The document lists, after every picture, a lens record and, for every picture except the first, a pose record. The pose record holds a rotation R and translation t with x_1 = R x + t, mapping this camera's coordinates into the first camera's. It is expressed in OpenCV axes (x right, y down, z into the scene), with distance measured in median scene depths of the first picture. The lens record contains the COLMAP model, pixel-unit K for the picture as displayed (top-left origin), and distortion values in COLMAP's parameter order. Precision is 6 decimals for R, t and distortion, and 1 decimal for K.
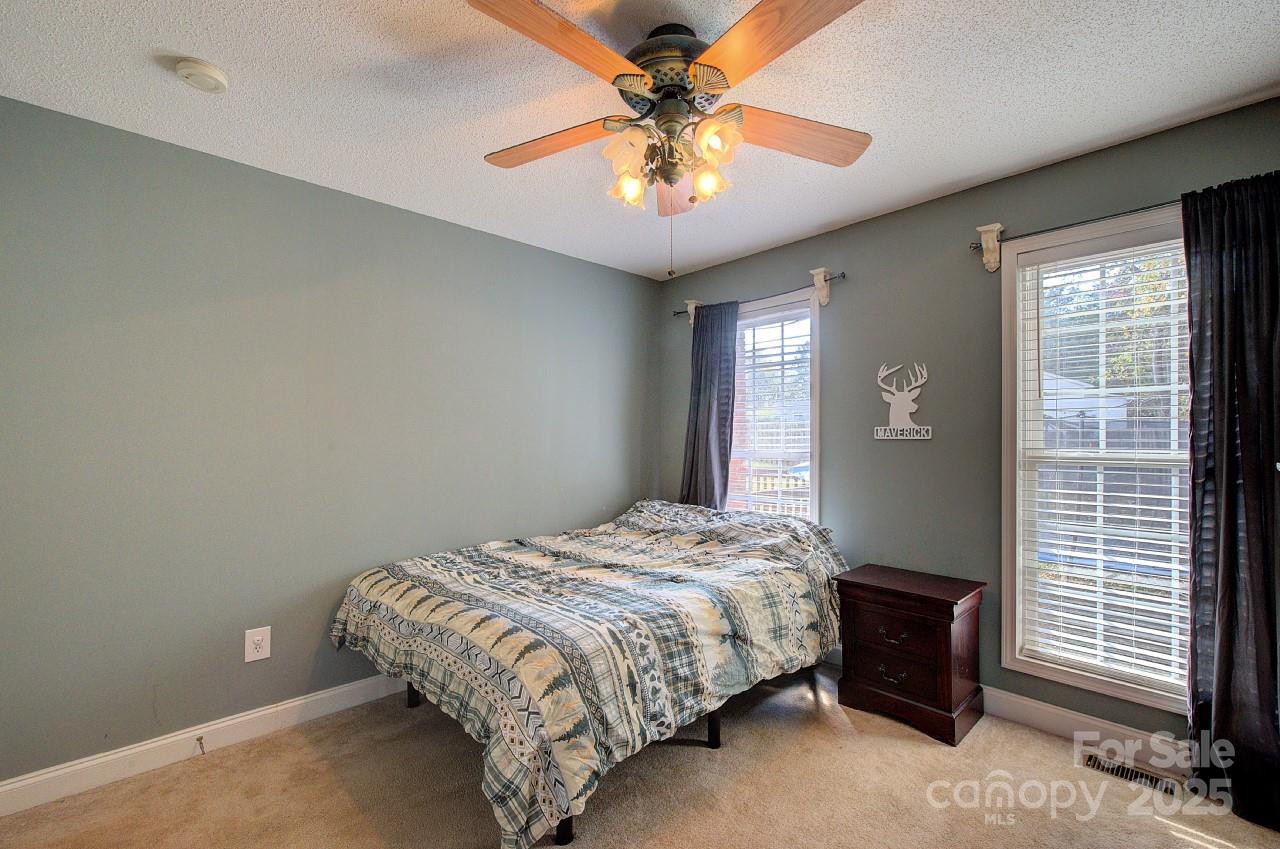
lens RADIAL K [[552.3, 0, 650.4], [0, 552.3, 426.2], [0, 0, 1]] dist [-0.002691, 0.002320]
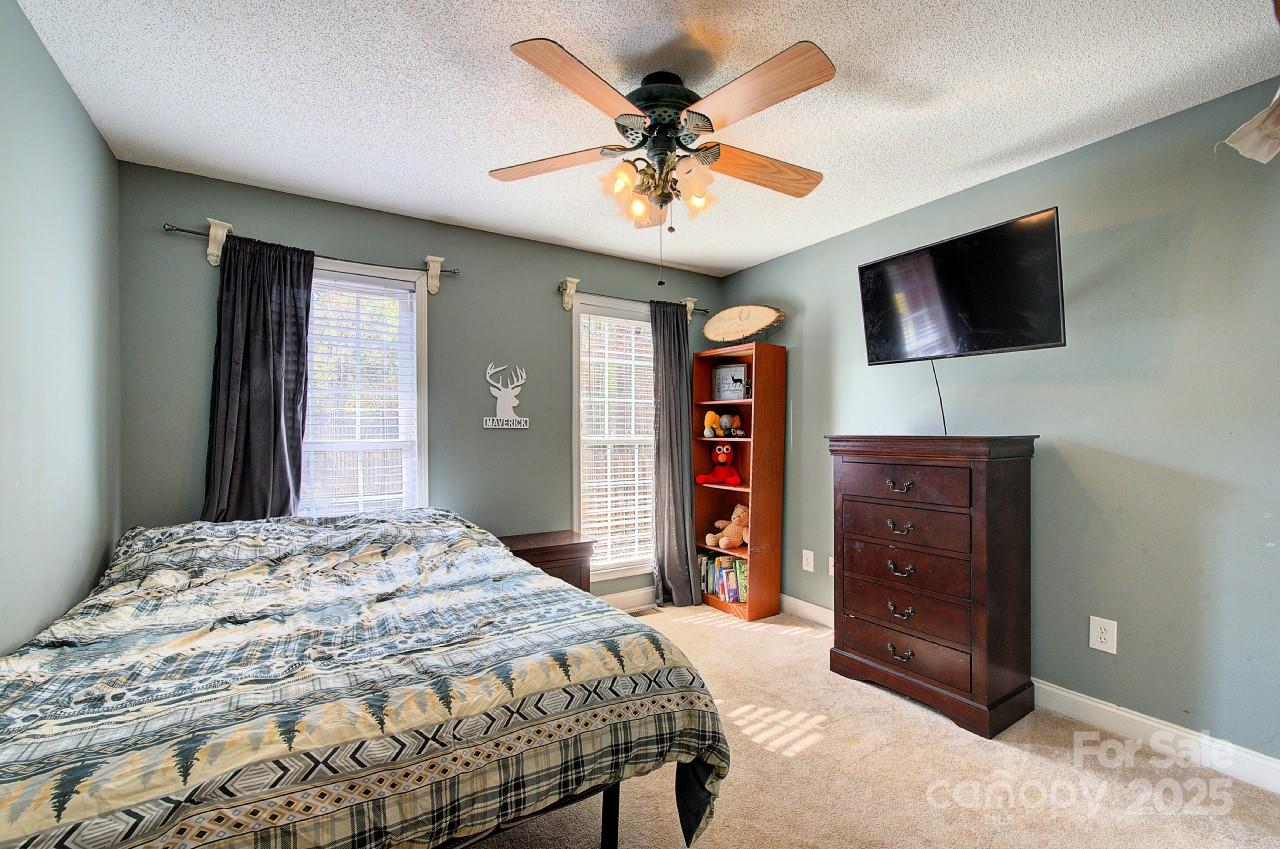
lens RADIAL K [[552.3, 0, 642.9], [0, 552.3, 427.4], [0, 0, 1]] dist [-0.002691, 0.002320]
pose [[0.196851, 0.008599, 0.980396, -0.736100], [-0.023382, 0.999718, -0.004074, 0.022032], [-0.980155, -0.022122, 0.196997, 0.530730]]
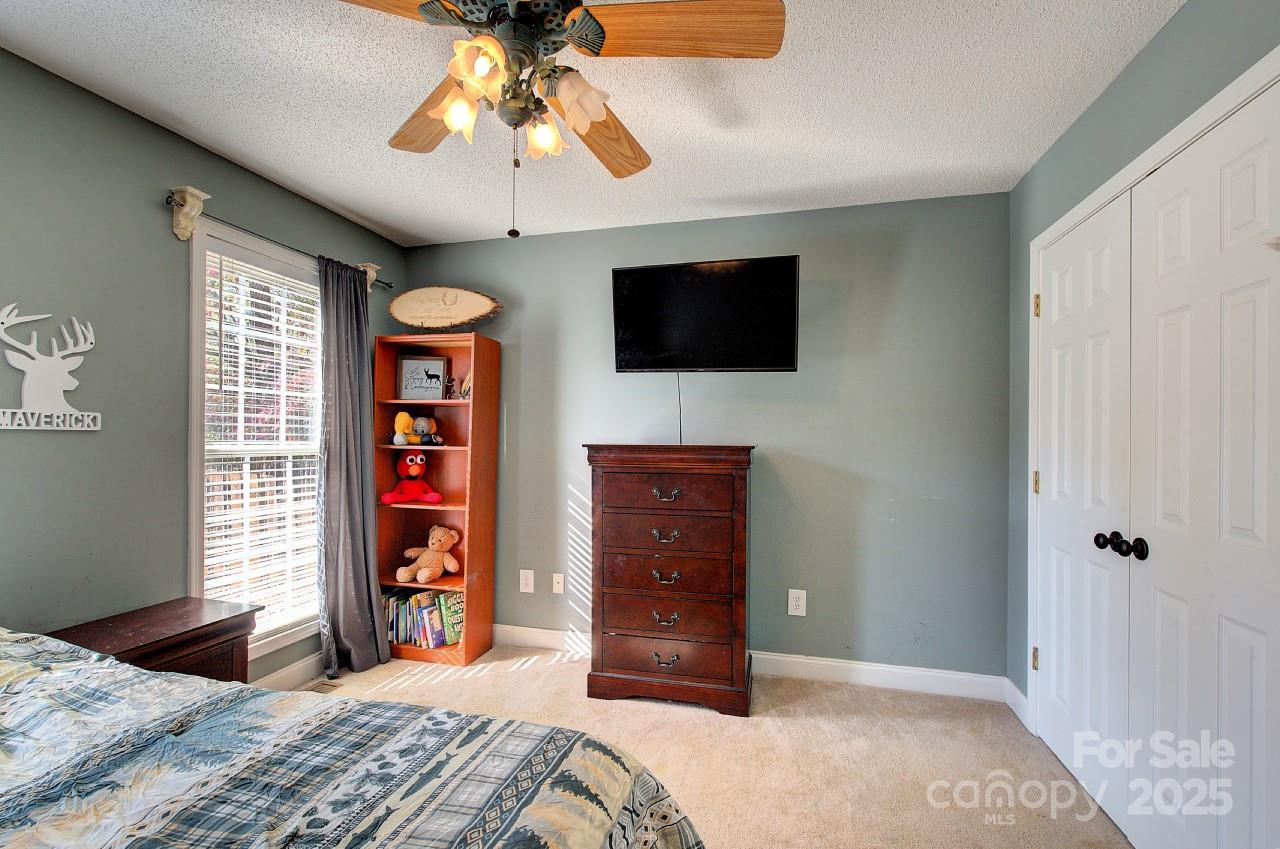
lens RADIAL K [[552.3, 0, 648.2], [0, 552.3, 430.9], [0, 0, 1]] dist [-0.002691, 0.002320]
pose [[-0.525698, 0.007043, 0.850642, -0.510542], [-0.028435, 0.999261, -0.025847, 0.023715], [-0.850196, -0.037776, -0.525109, 0.830795]]
